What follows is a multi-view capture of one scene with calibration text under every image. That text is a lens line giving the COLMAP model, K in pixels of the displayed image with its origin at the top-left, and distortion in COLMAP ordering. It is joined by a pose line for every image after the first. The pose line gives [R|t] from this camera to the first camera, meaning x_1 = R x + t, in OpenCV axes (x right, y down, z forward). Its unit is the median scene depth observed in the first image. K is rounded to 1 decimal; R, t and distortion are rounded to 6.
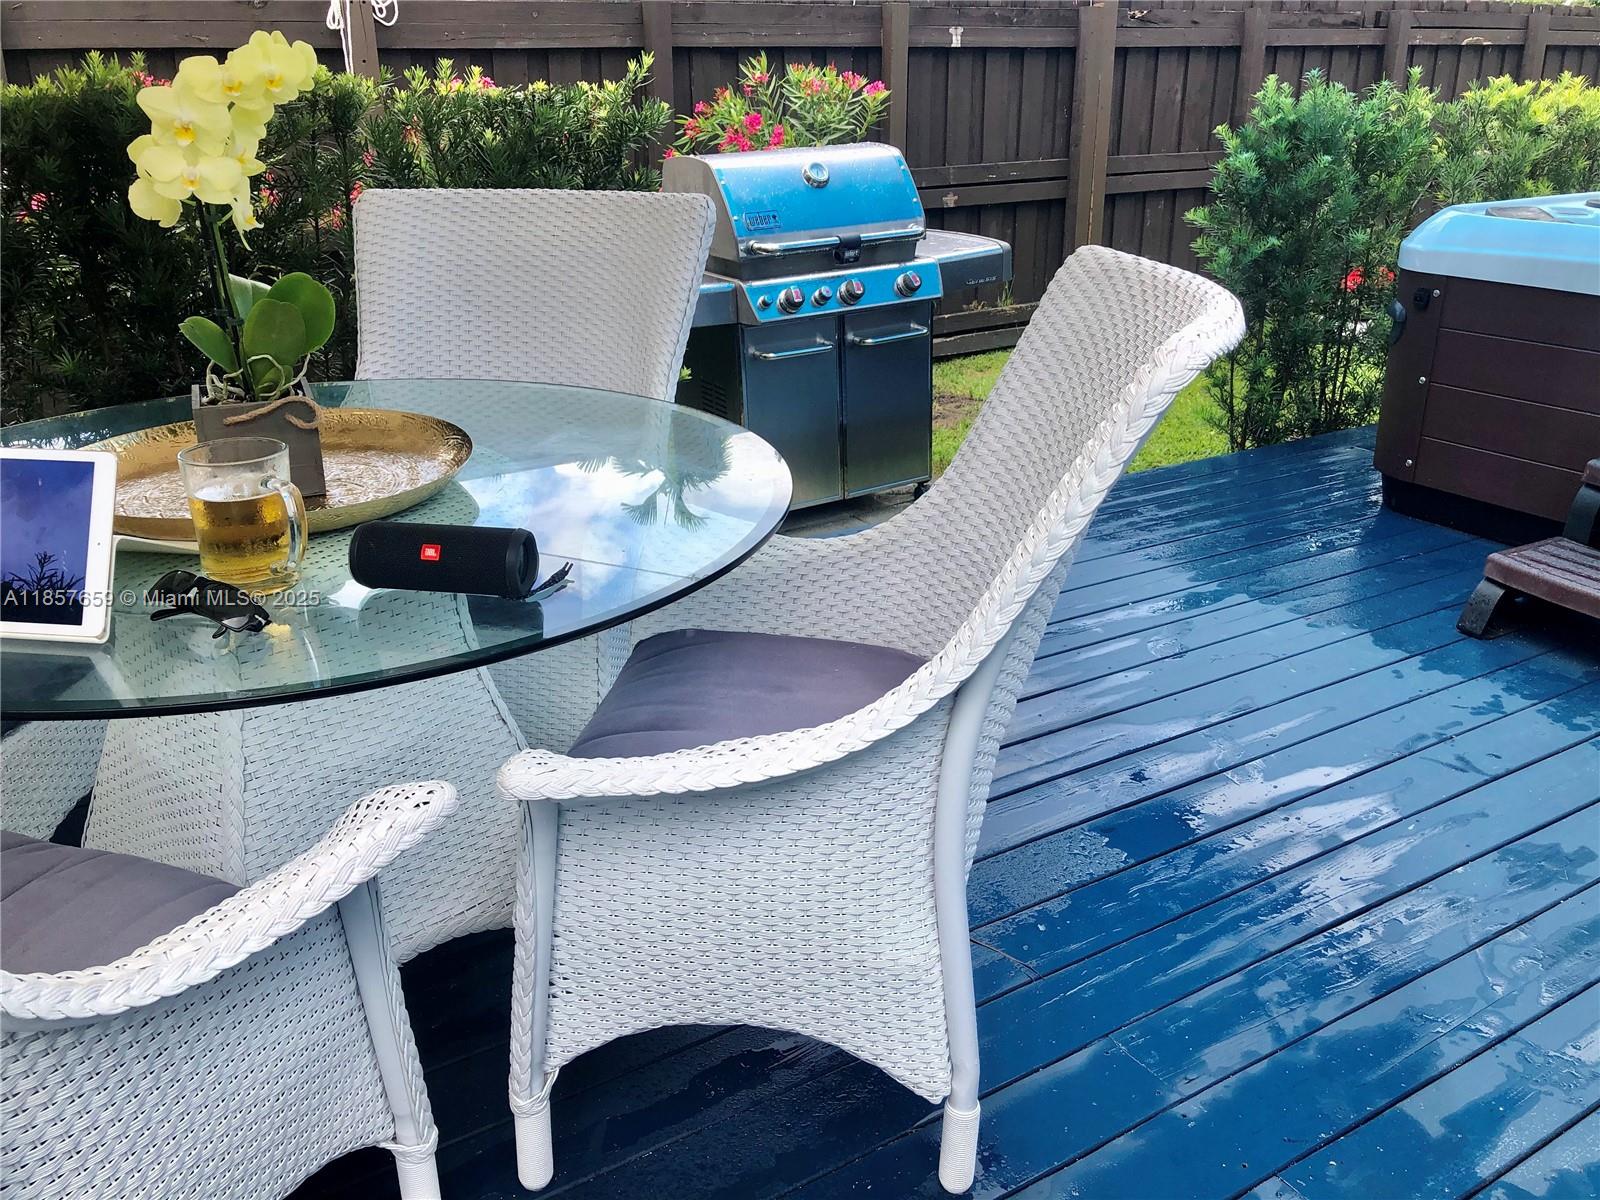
lens RADIAL K [[1315.7, 0, 779.1], [0, 1315.7, 598.4], [0, 0, 1]] dist [0.034162, -0.044842]
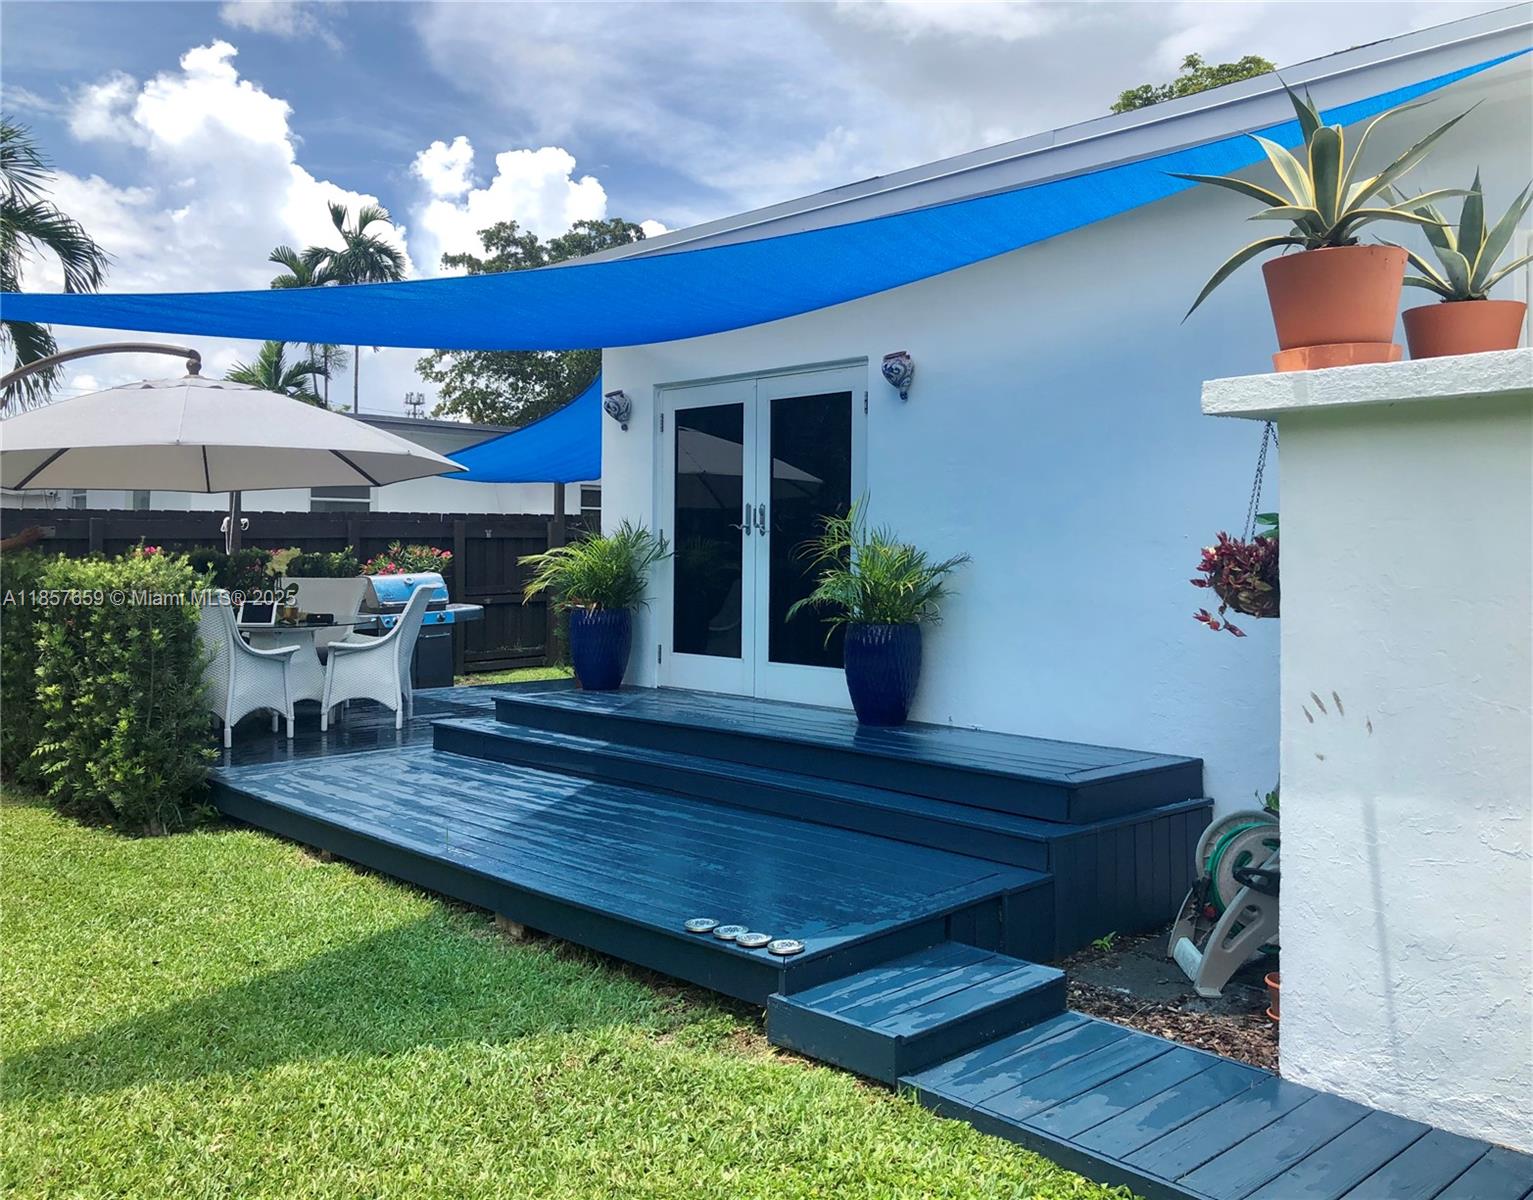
lens RADIAL K [[1337.2, 0, 760.8], [0, 1337.2, 512.4], [0, 0, 1]] dist [0.033637, -0.002011]
pose [[0.977189, 0.017017, 0.211688, 0.123074], [0.065962, 0.923163, -0.378706, 0.555615], [-0.201867, 0.384031, 0.900983, -1.472515]]
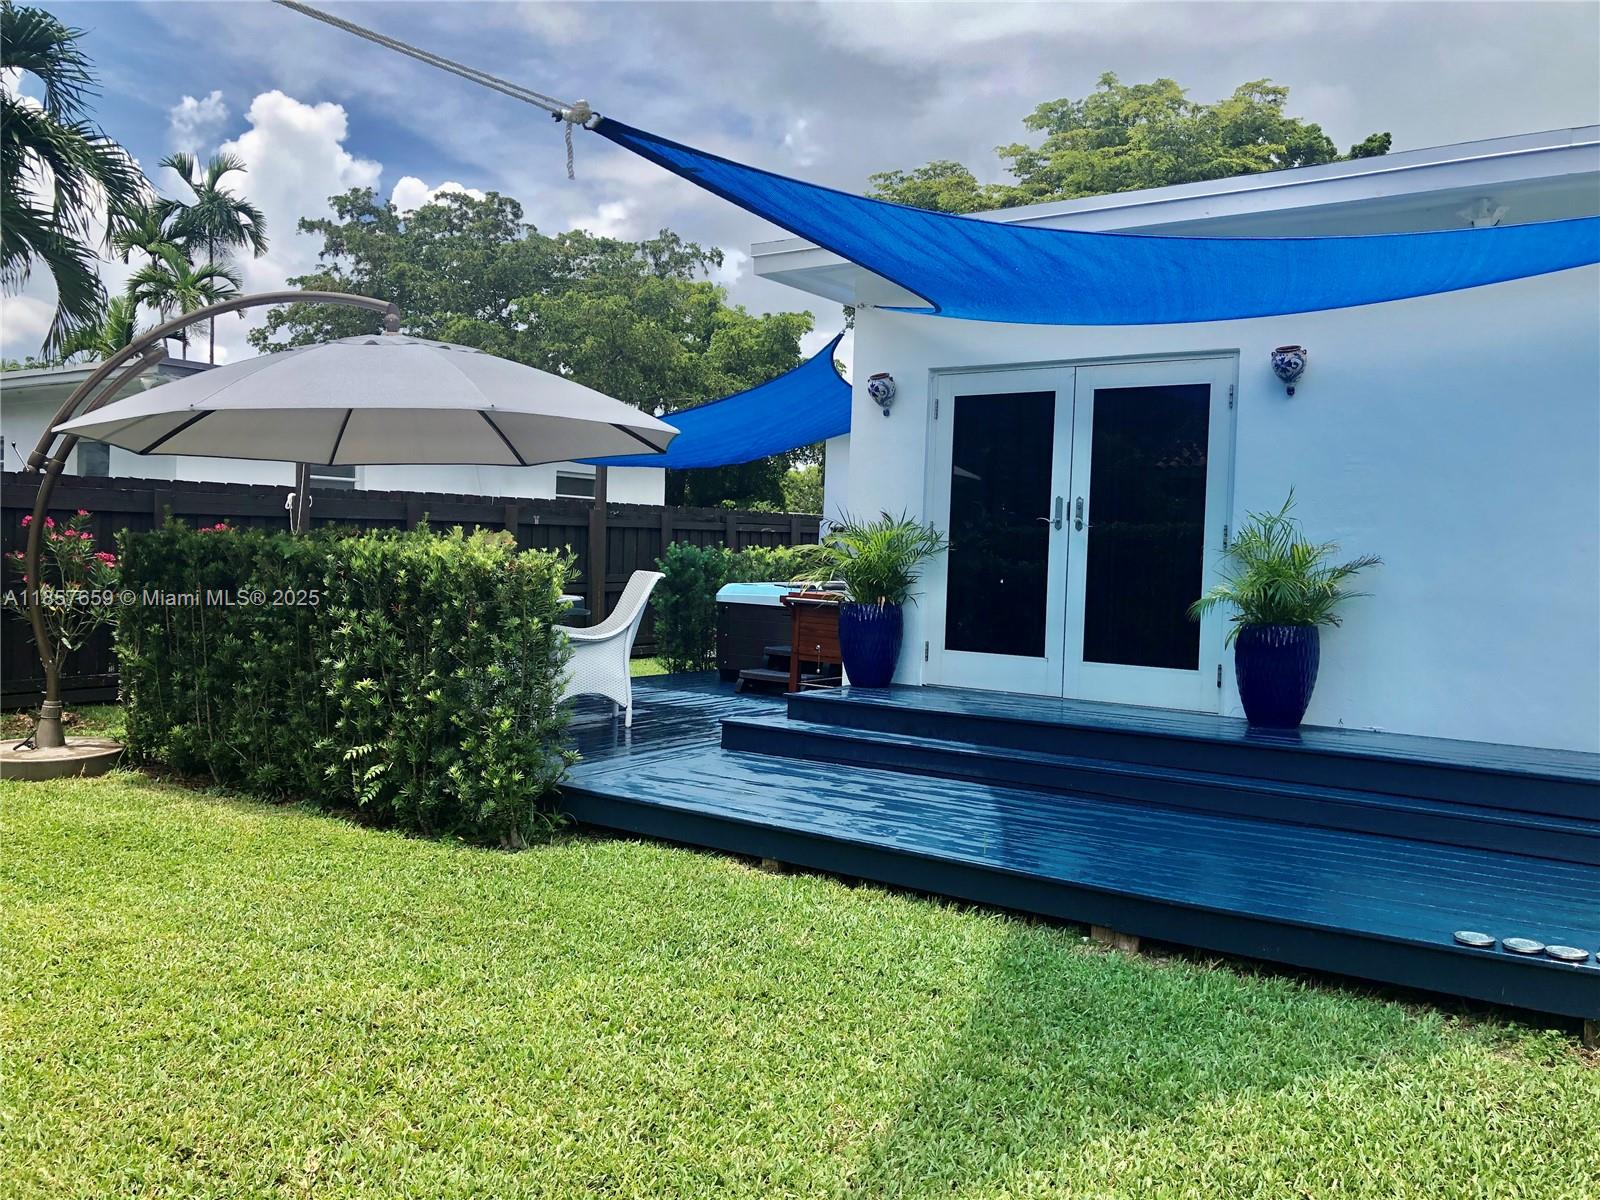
lens RADIAL K [[1315.7, 0, 779.1], [0, 1315.7, 598.4], [0, 0, 1]] dist [0.034162, -0.044842]
pose [[0.919911, 0.019630, 0.391635, -0.417588], [0.107149, 0.948153, -0.299207, 0.473439], [-0.377203, 0.317207, 0.870113, -1.207981]]
